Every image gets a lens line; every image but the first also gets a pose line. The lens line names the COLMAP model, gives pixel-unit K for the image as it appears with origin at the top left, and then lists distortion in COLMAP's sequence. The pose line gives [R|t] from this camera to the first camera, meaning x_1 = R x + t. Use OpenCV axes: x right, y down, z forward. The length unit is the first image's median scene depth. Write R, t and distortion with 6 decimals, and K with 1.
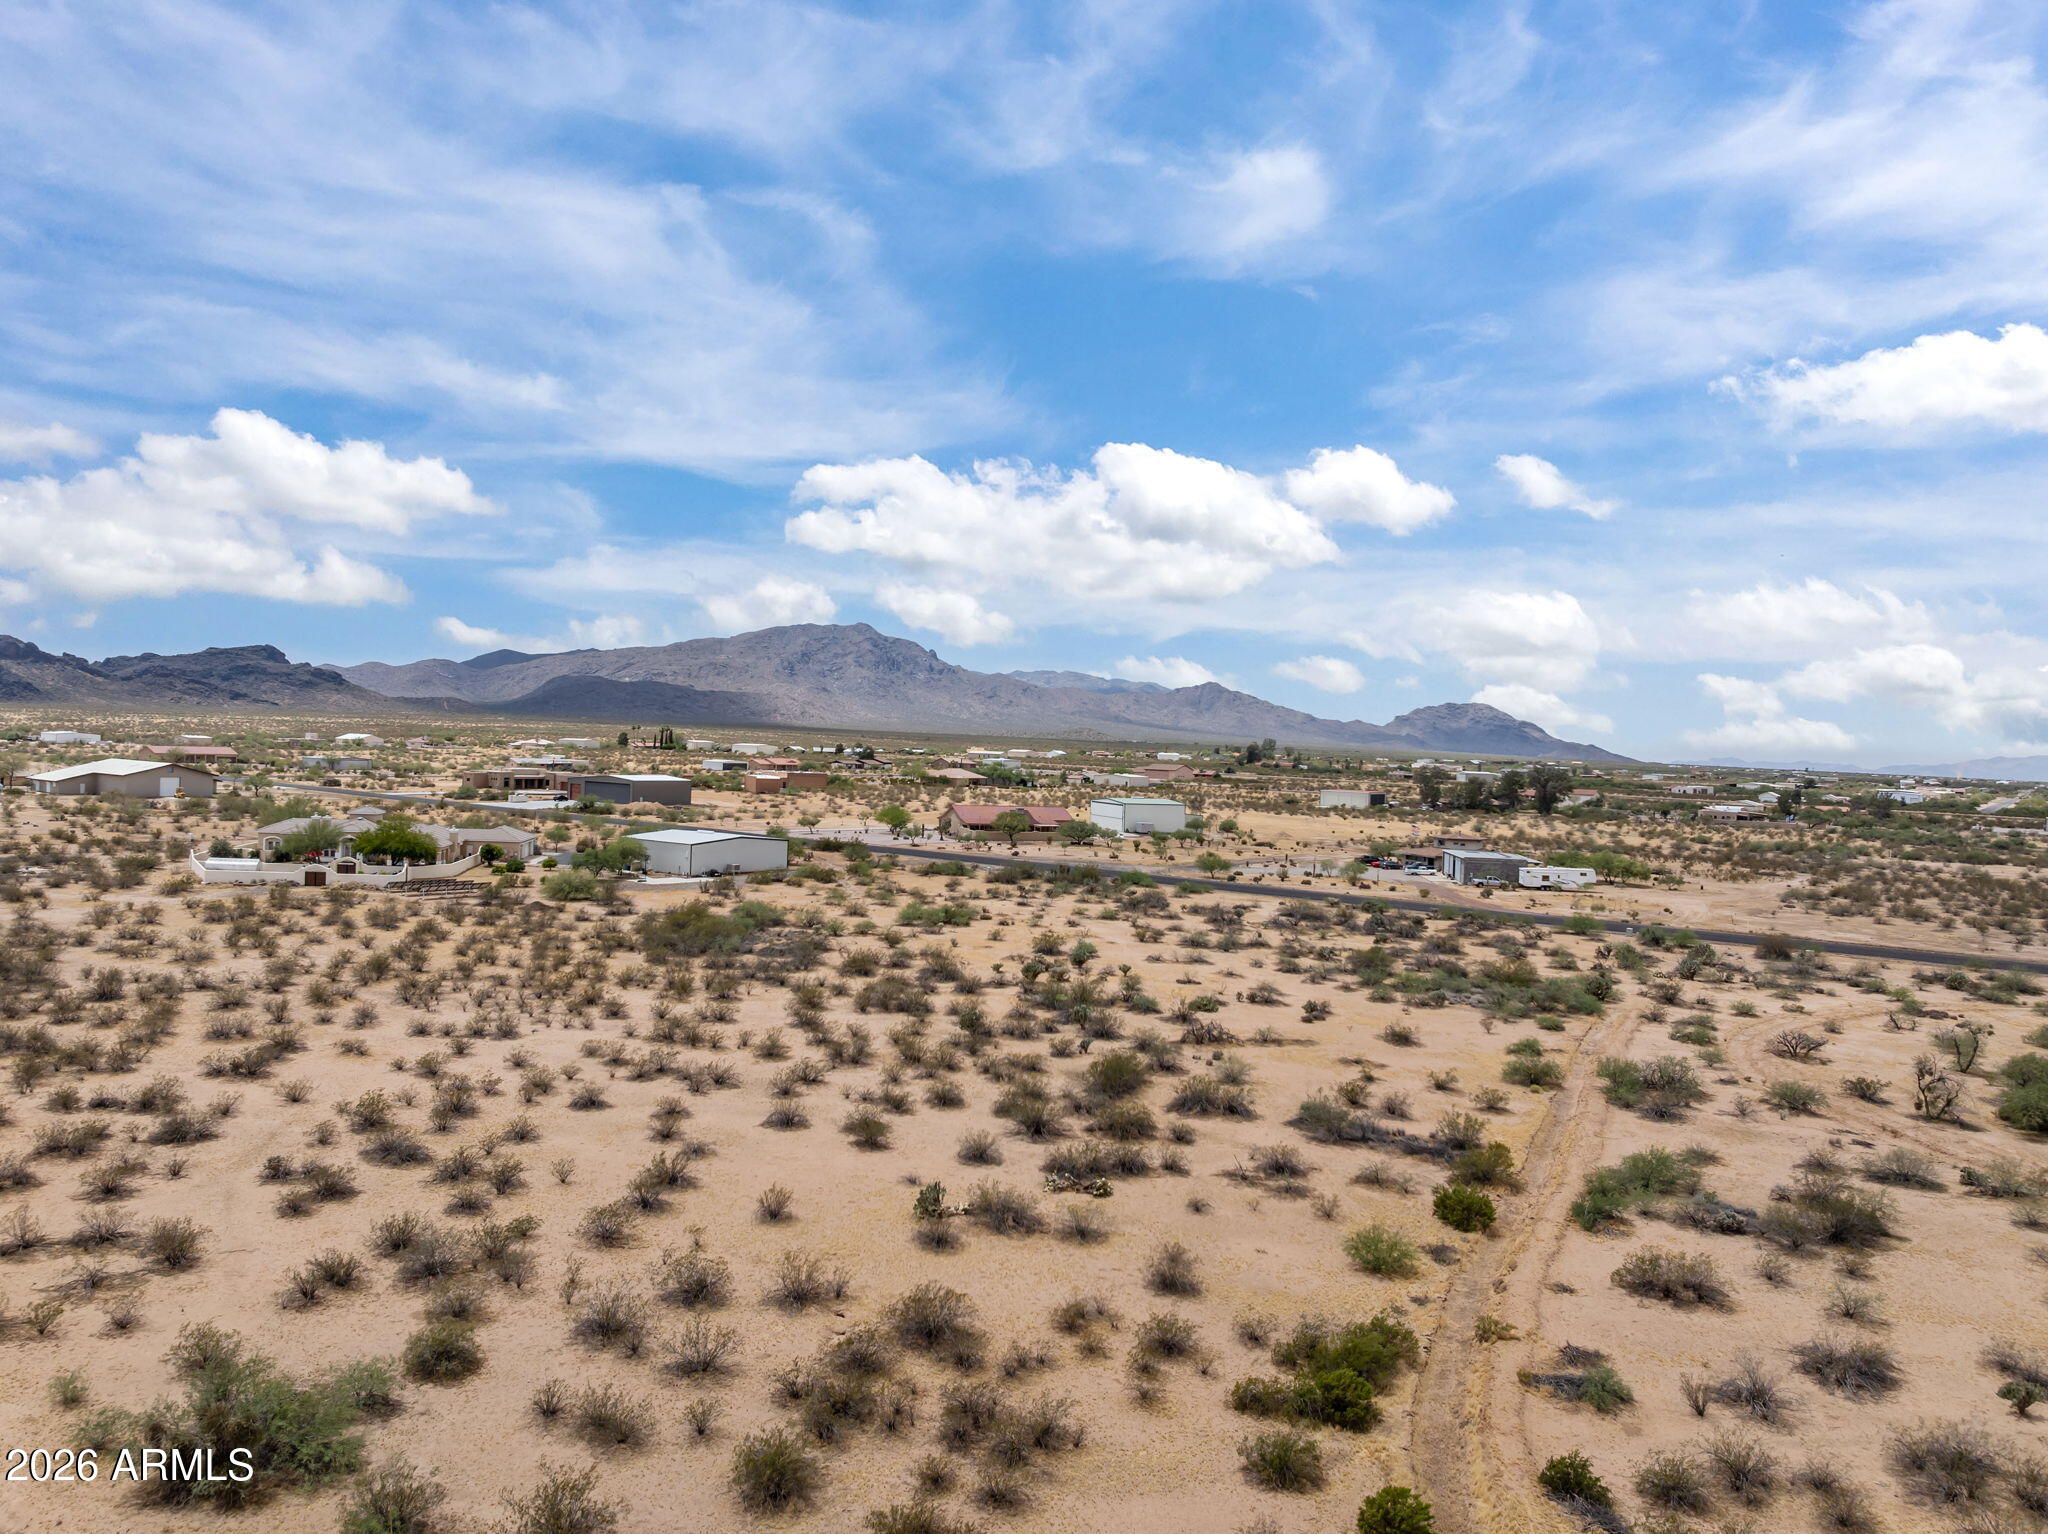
lens RADIAL K [[1437.9, 0, 1031.2], [0, 1437.9, 760.7], [0, 0, 1]] dist [-0.051043, 0.012956]
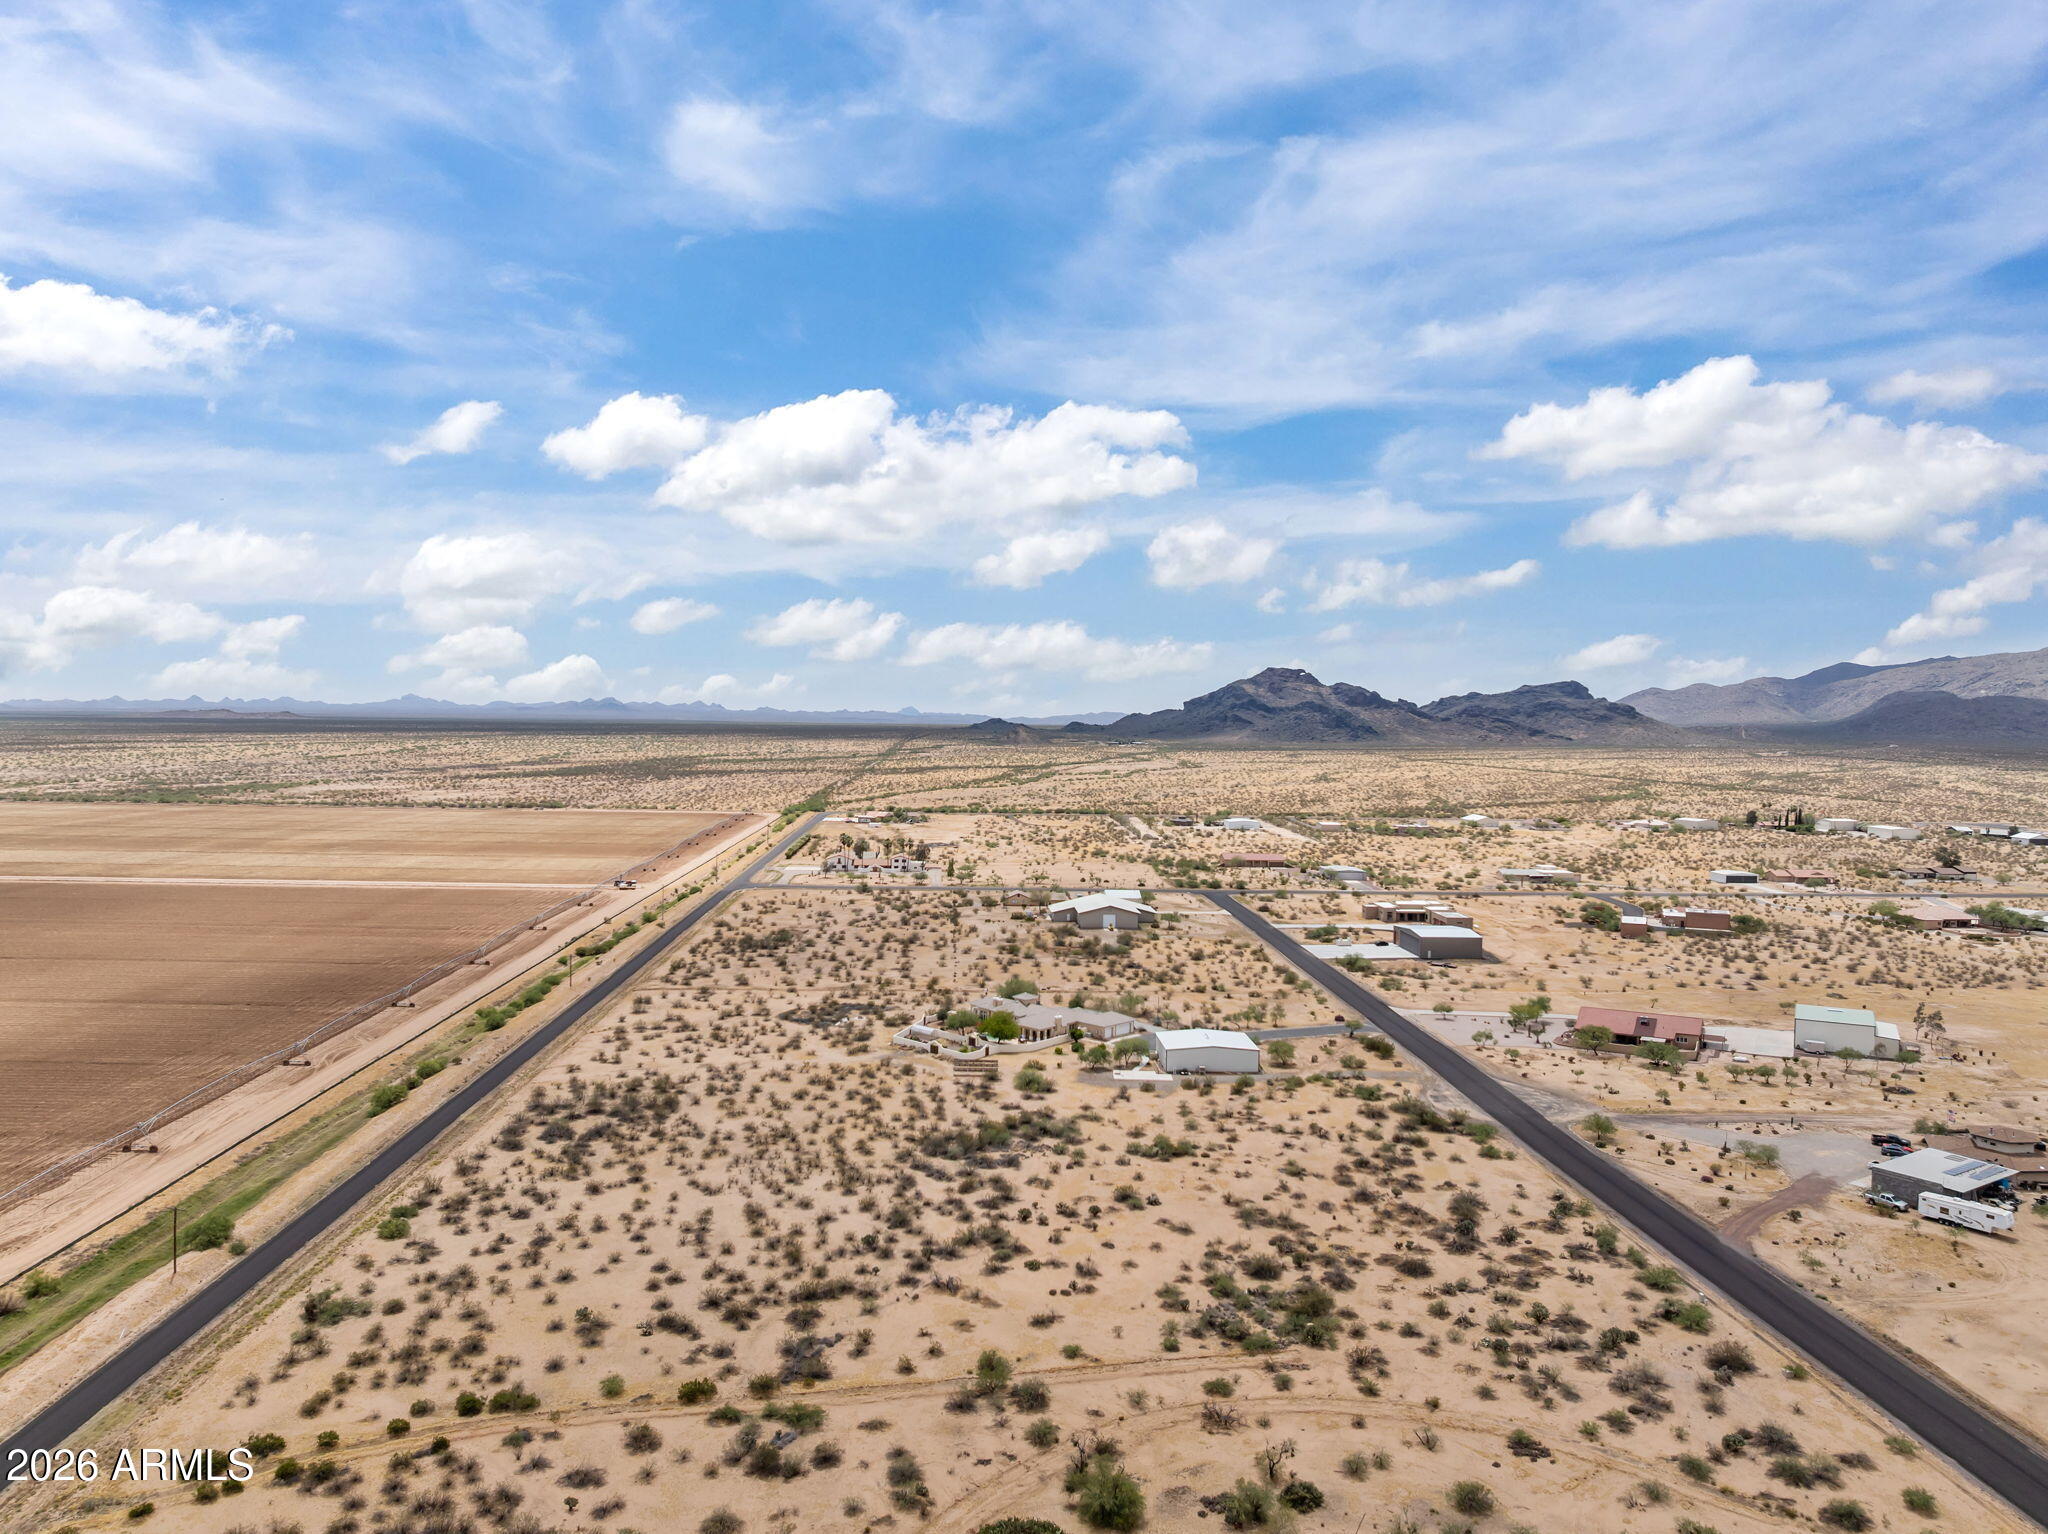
lens RADIAL K [[1442.5, 0, 1032.1], [0, 1442.5, 758.8], [0, 0, 1]] dist [-0.053228, 0.021513]
pose [[0.630581, -0.001724, -0.776122, 0.687644], [-0.005815, 0.999959, -0.006945, -0.192559], [0.776102, 0.008892, 0.630545, -0.002902]]
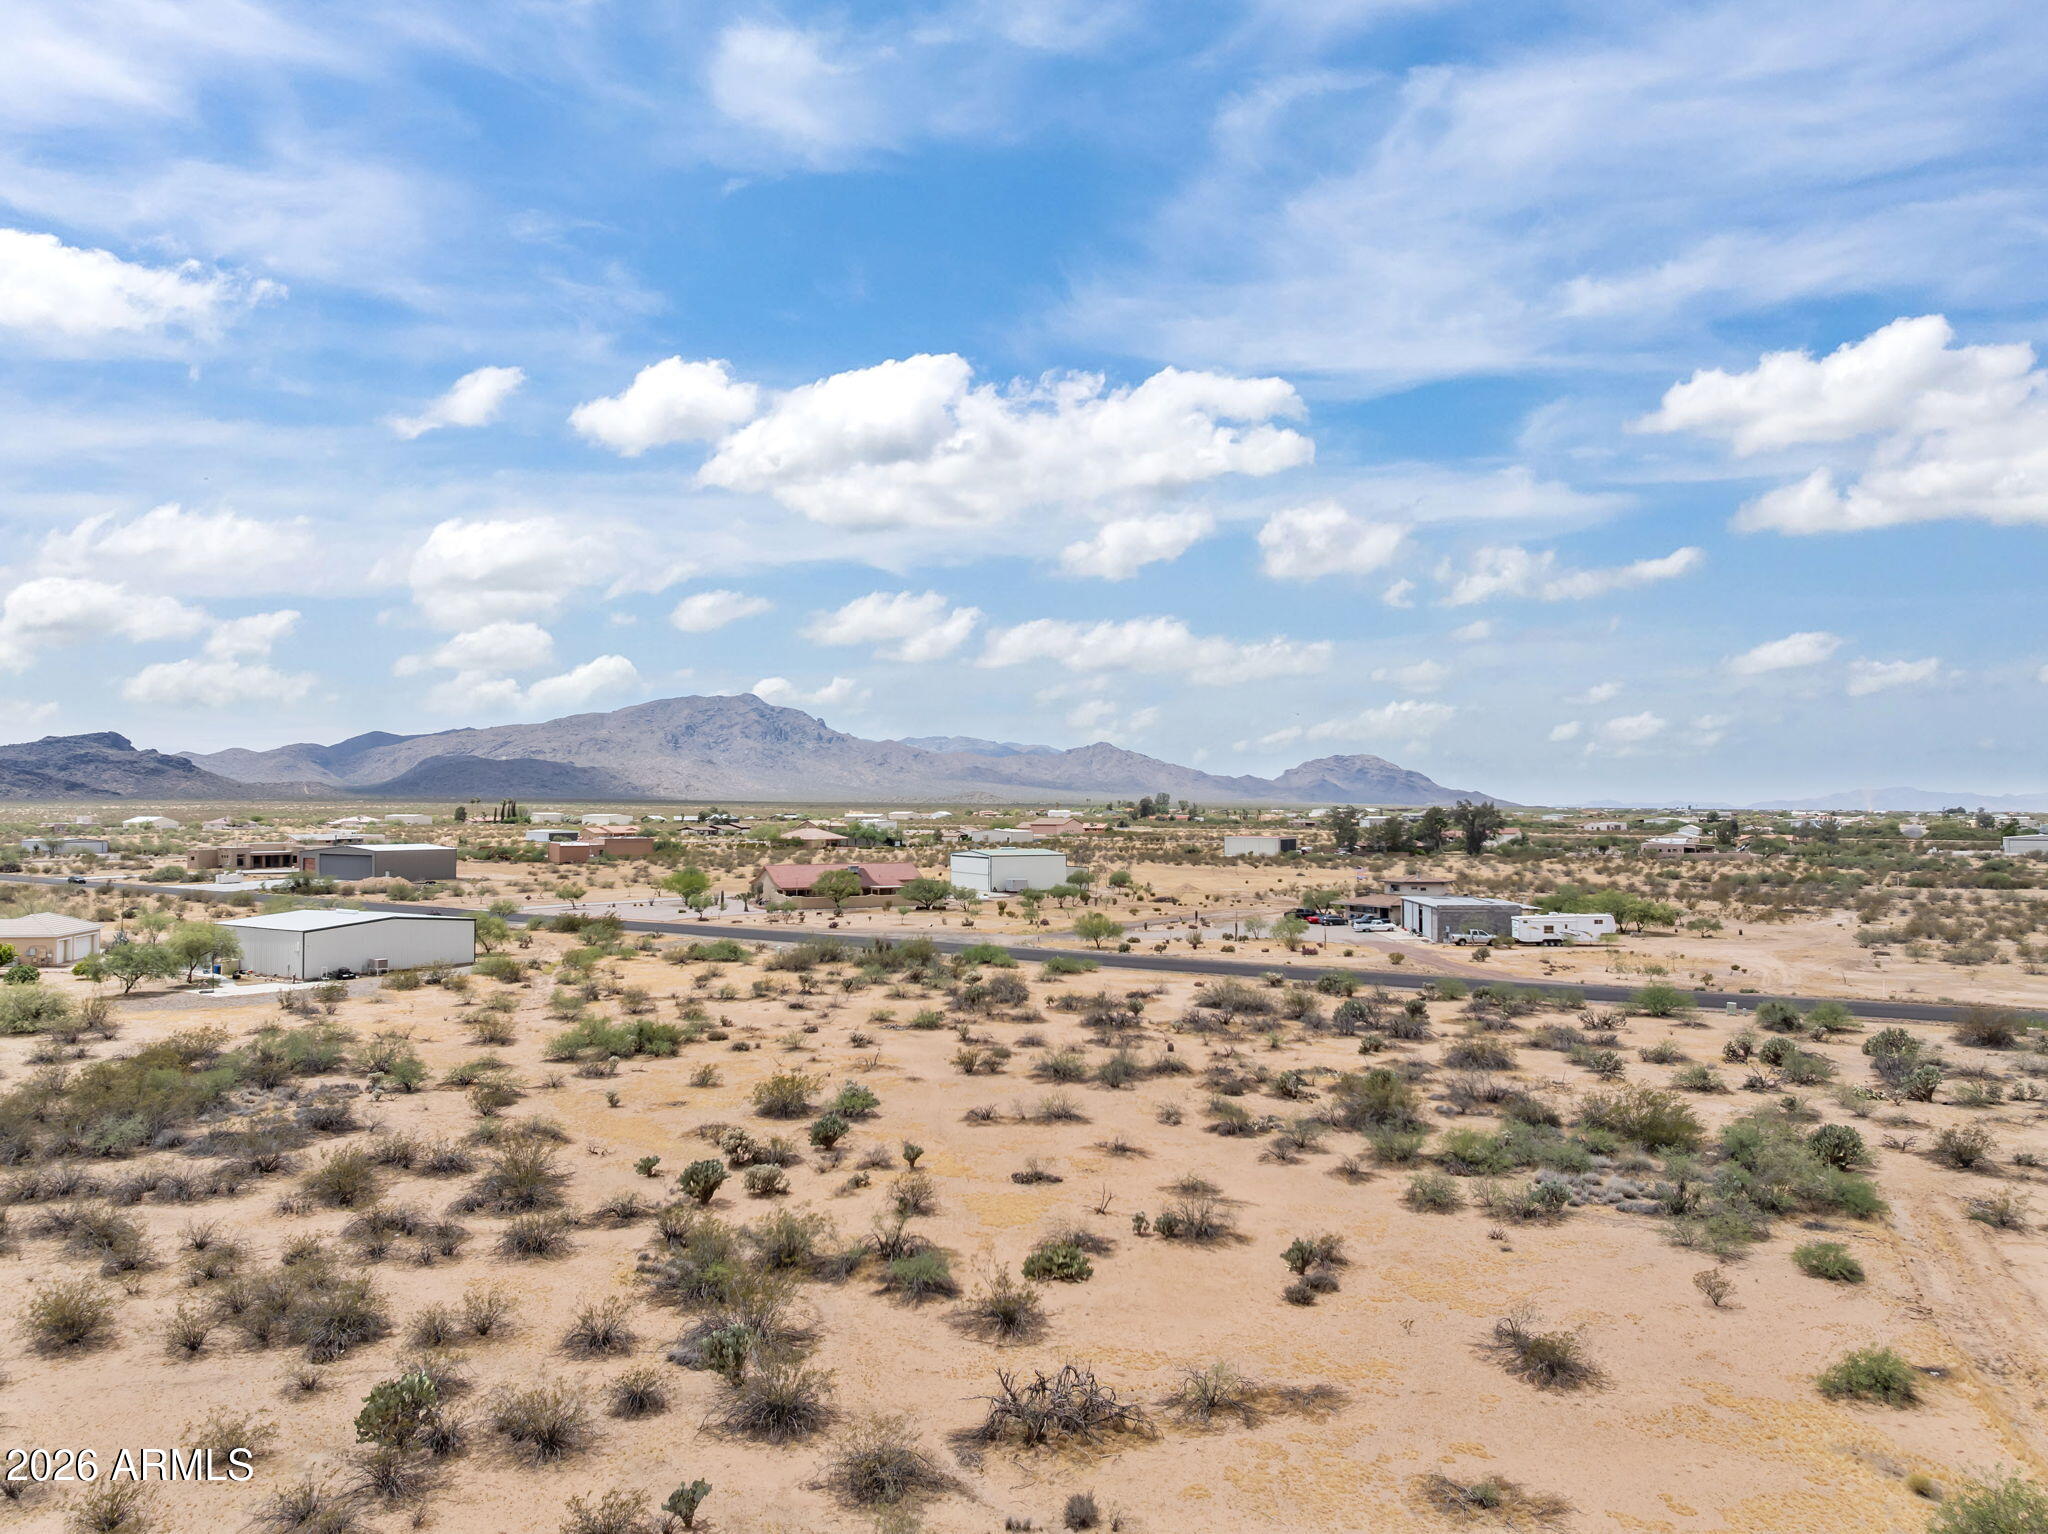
lens RADIAL K [[1437.9, 0, 1031.2], [0, 1437.9, 760.7], [0, 0, 1]] dist [-0.051043, 0.012956]
pose [[0.996681, -0.032986, 0.074424, 0.042934], [0.036329, 0.998370, -0.044021, 0.018436], [-0.072851, 0.046579, 0.996255, 0.284744]]
